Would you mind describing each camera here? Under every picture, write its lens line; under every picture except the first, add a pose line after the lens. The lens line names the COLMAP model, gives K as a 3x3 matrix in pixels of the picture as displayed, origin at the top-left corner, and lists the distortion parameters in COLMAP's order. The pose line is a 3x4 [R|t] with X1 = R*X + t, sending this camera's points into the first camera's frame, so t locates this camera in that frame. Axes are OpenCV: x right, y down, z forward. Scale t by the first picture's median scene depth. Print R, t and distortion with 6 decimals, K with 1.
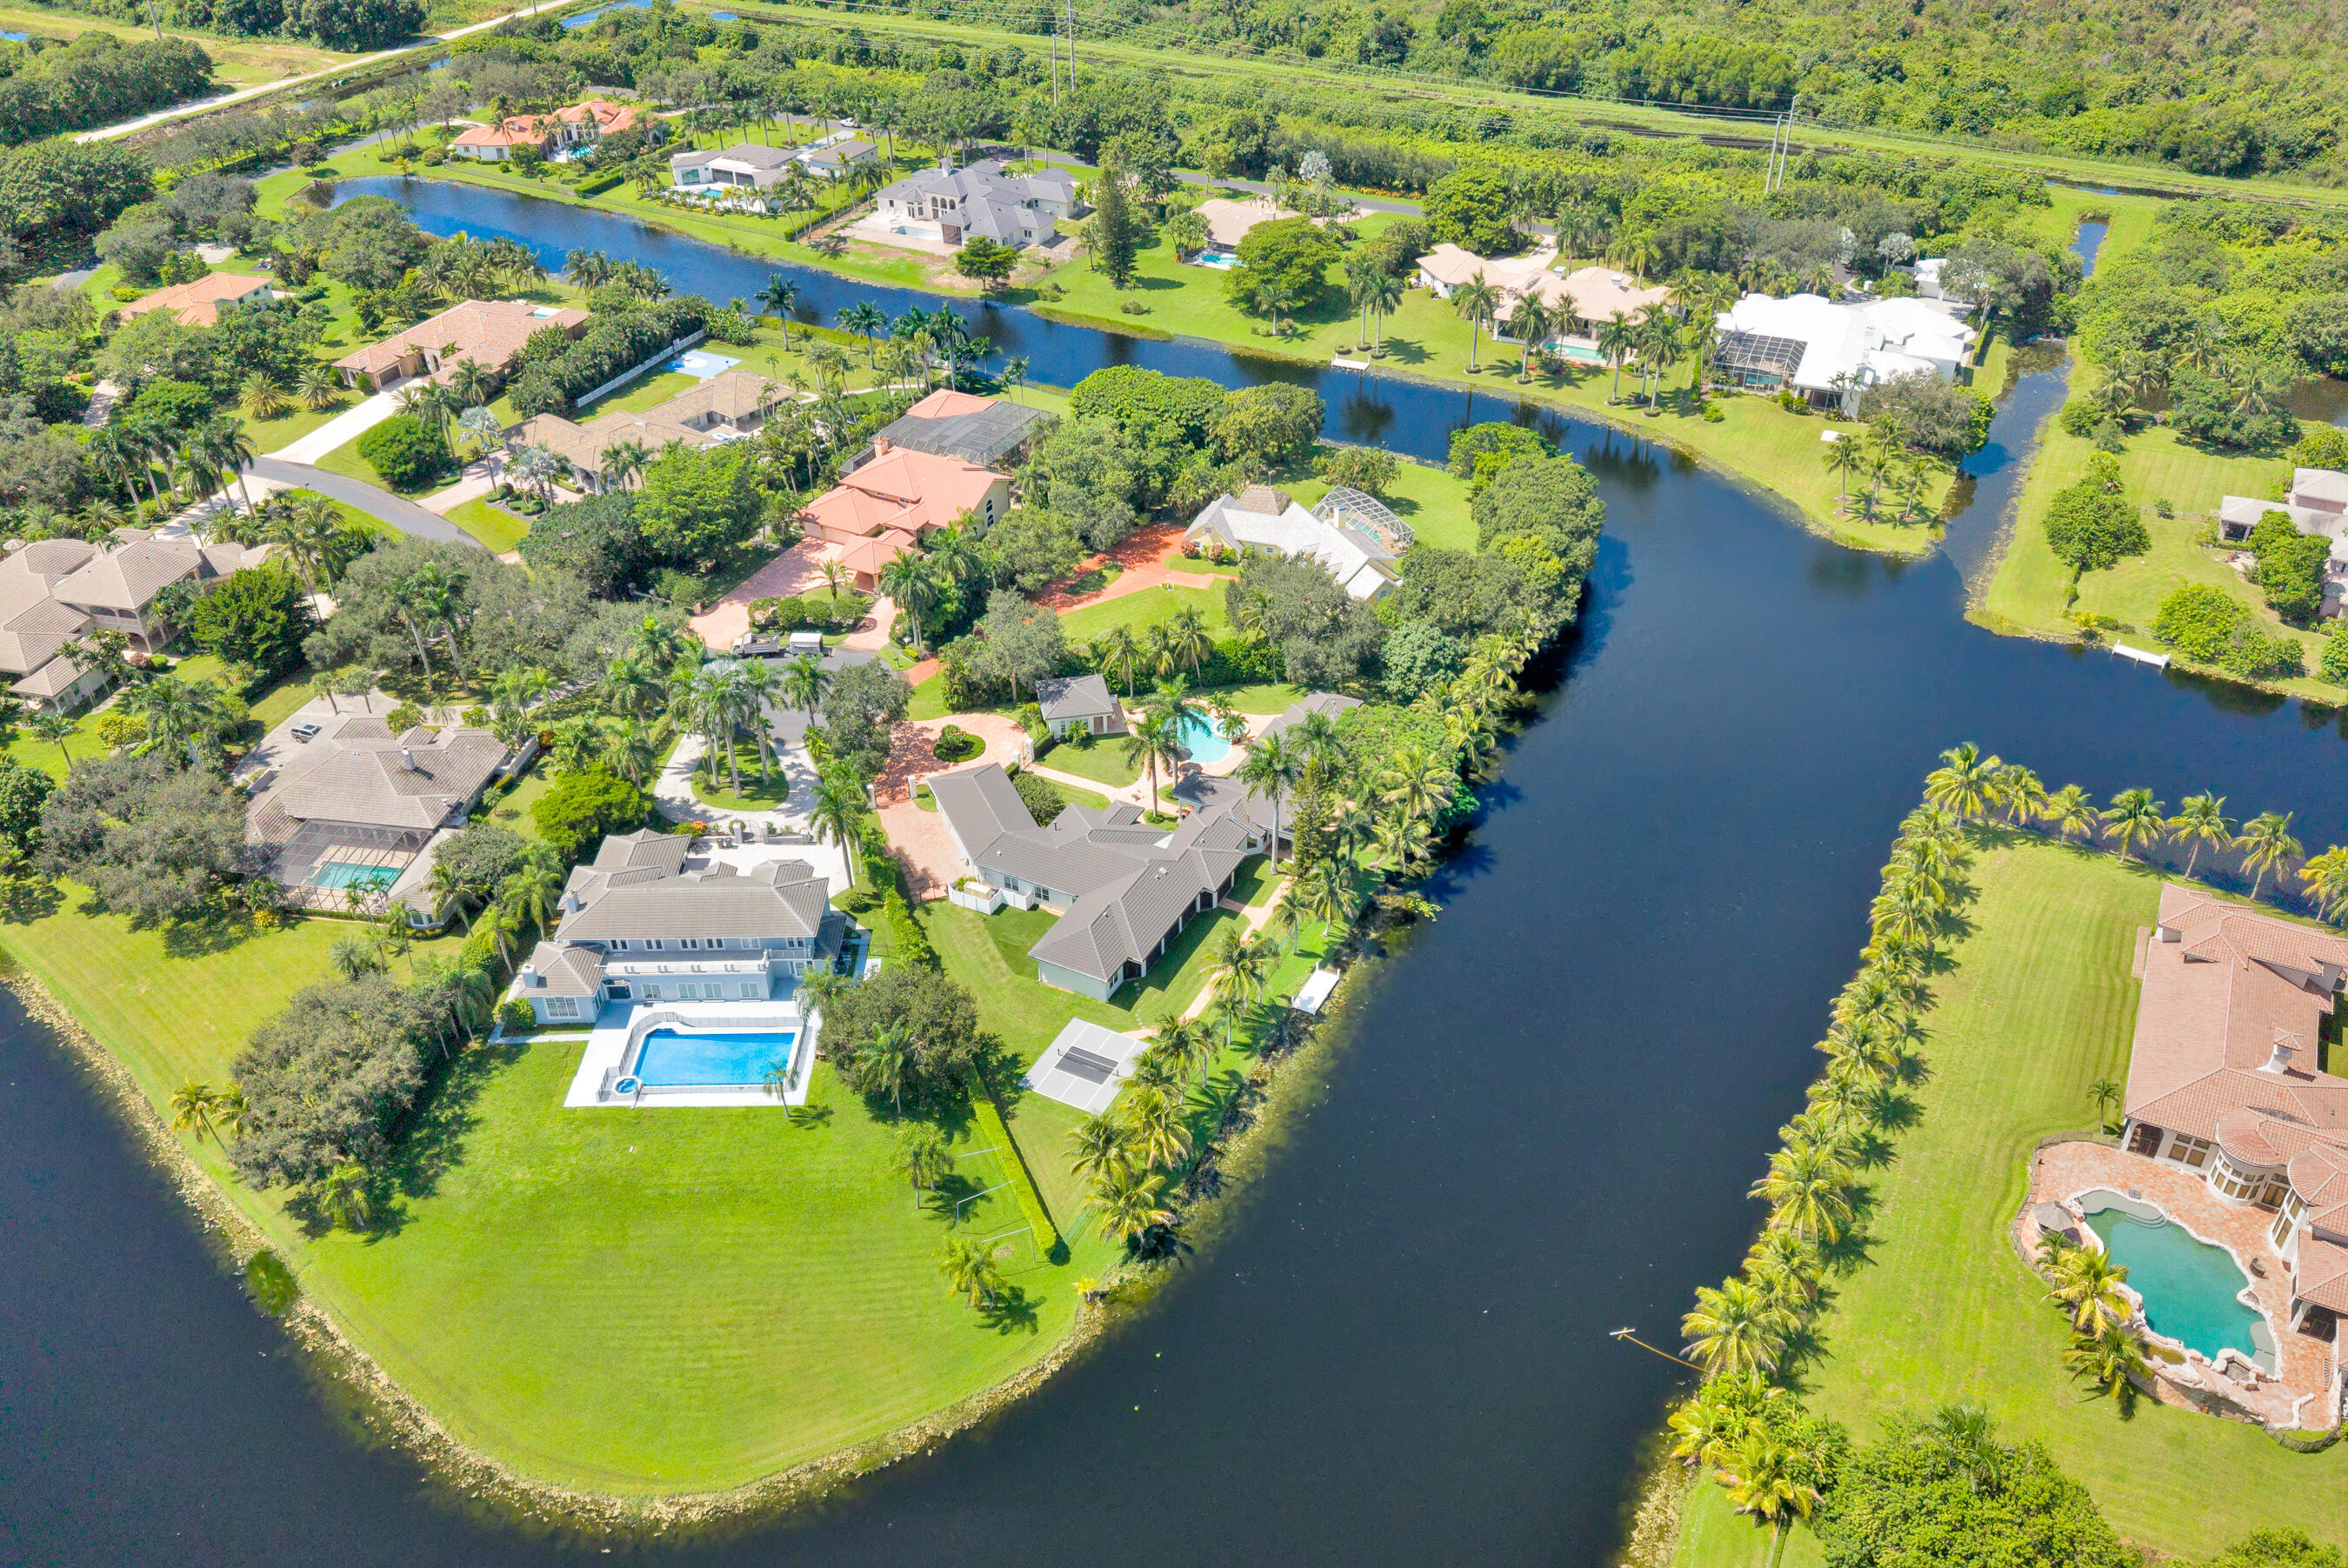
lens RADIAL K [[1785.7, 0, 1163.5], [0, 1785.7, 853.0], [0, 0, 1]] dist [0.012813, 0.009218]
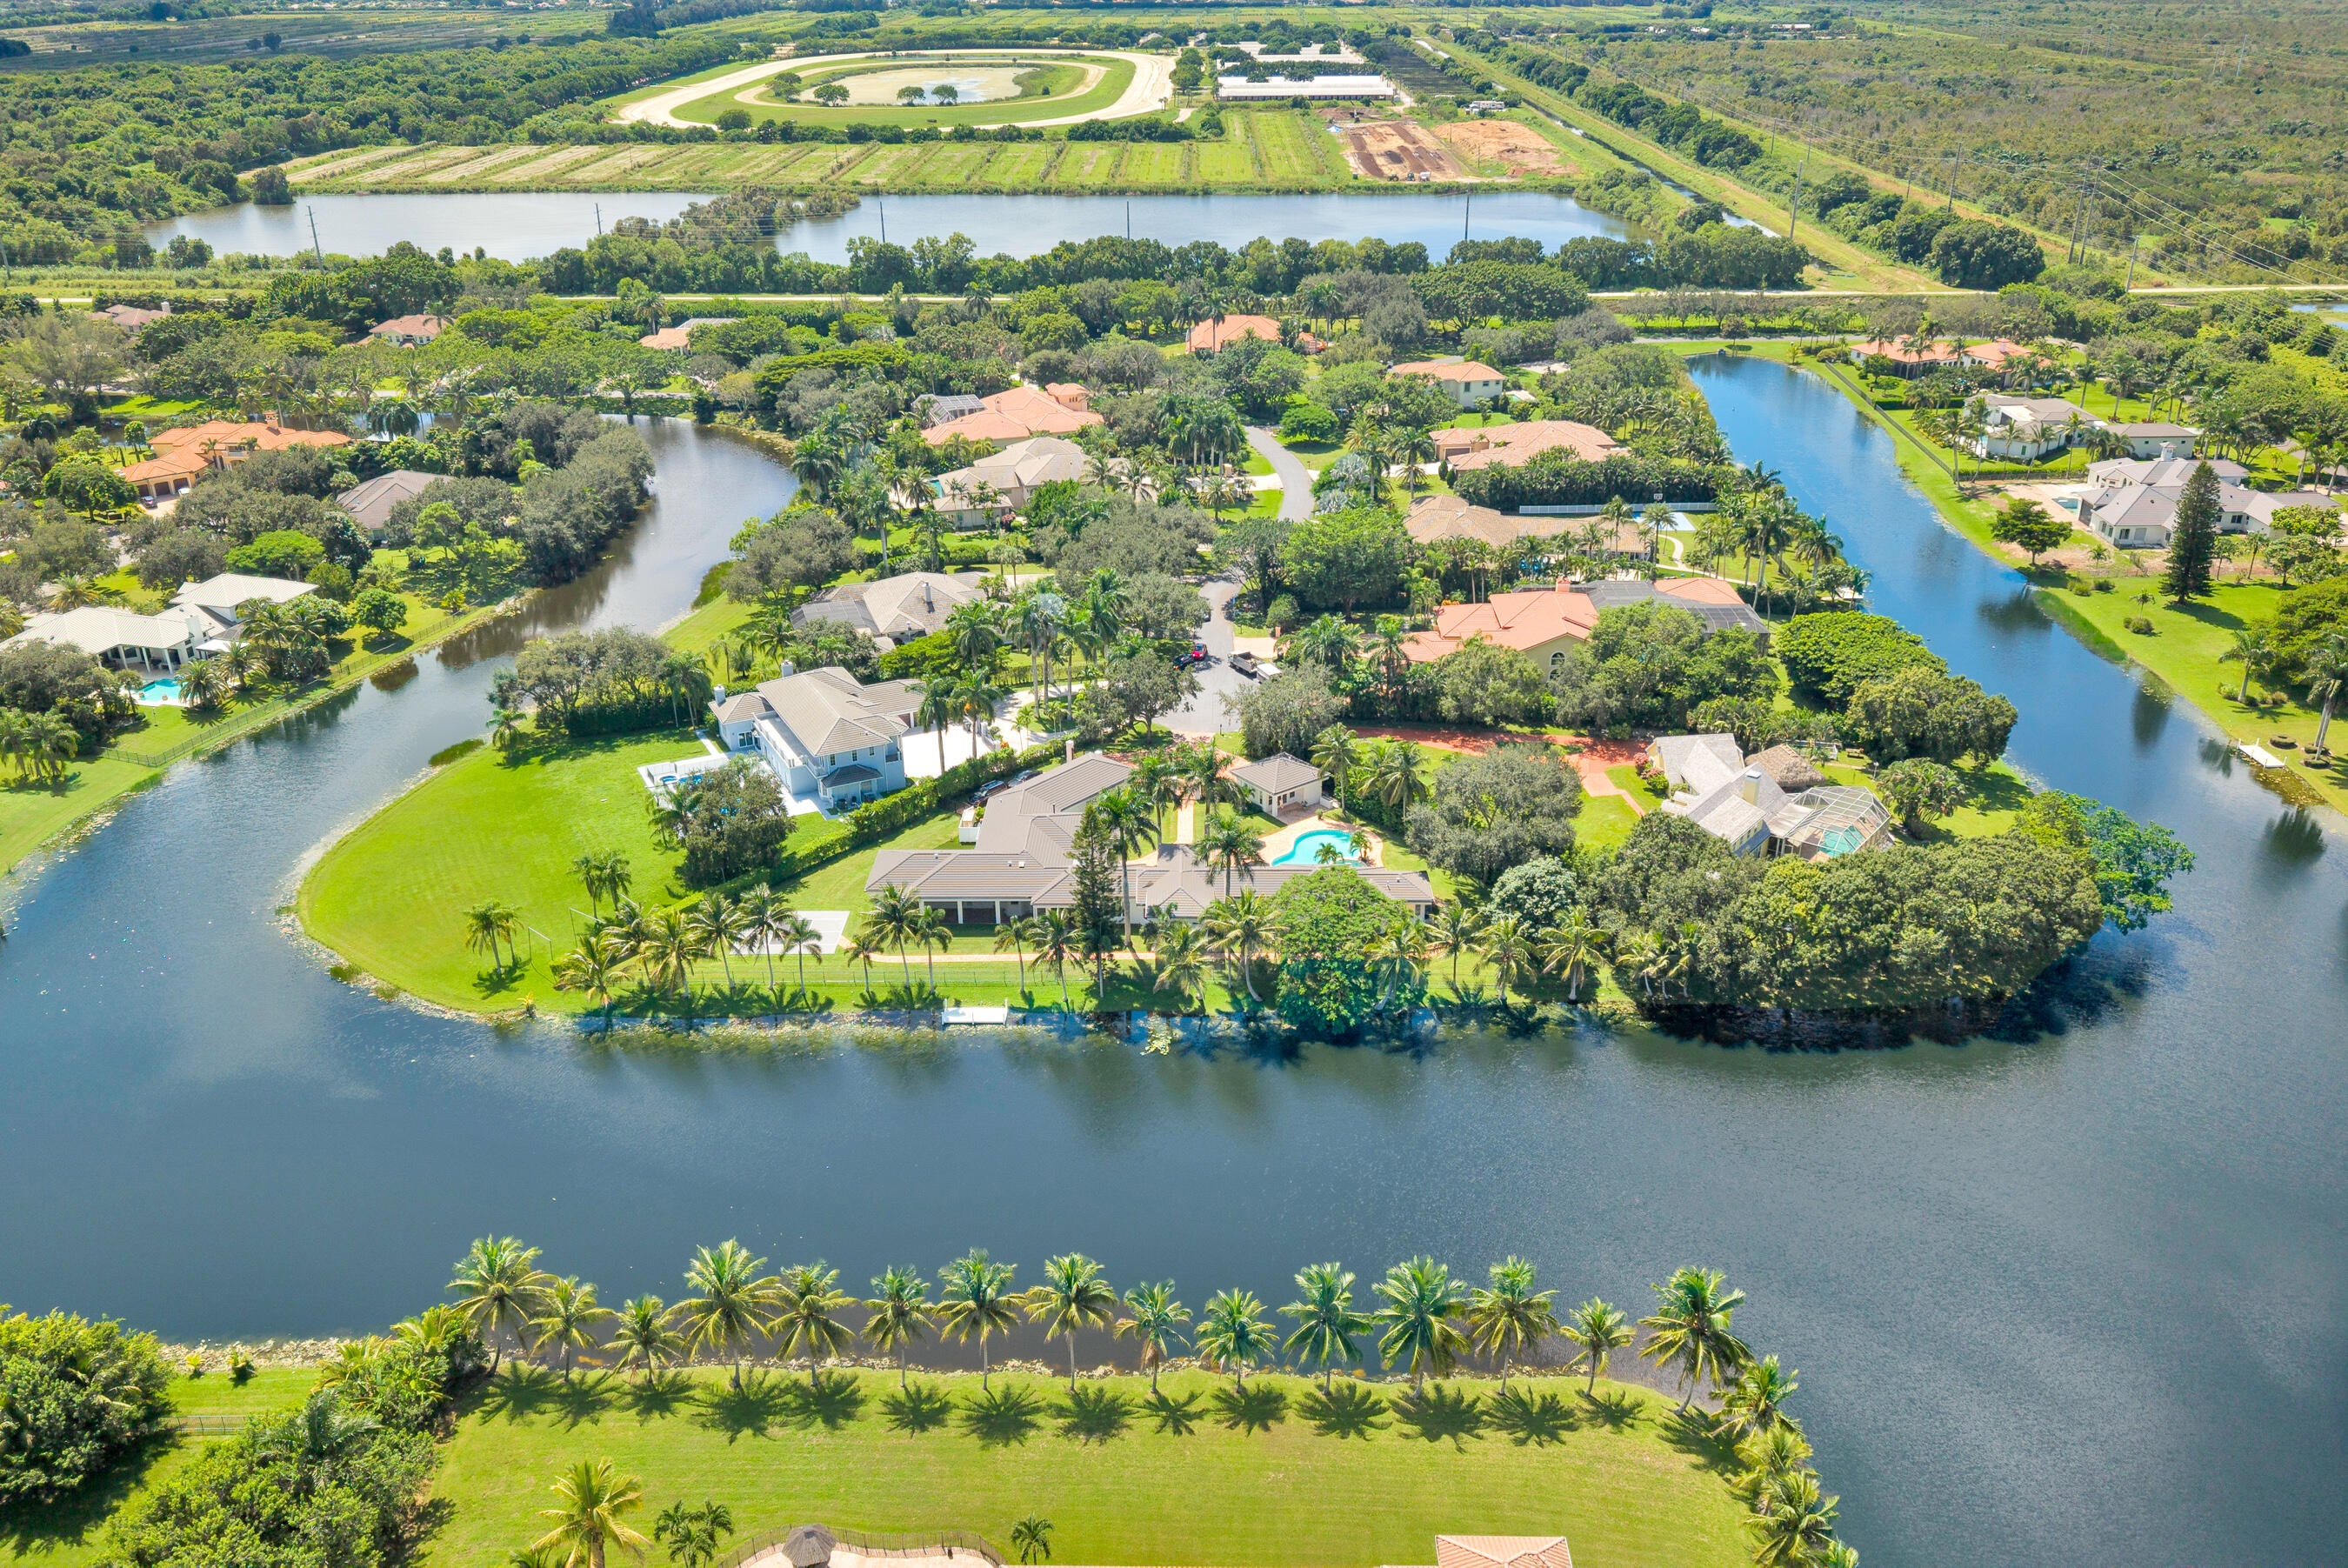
lens RADIAL K [[1764.0, 0, 1184.2], [0, 1764.0, 817.2], [0, 0, 1]] dist [0.024784, -0.009731]
pose [[0.457851, 0.389233, -0.799294, 0.856354], [-0.531627, 0.840475, 0.104760, -0.169673], [0.712562, 0.376962, 0.591739, 0.488017]]
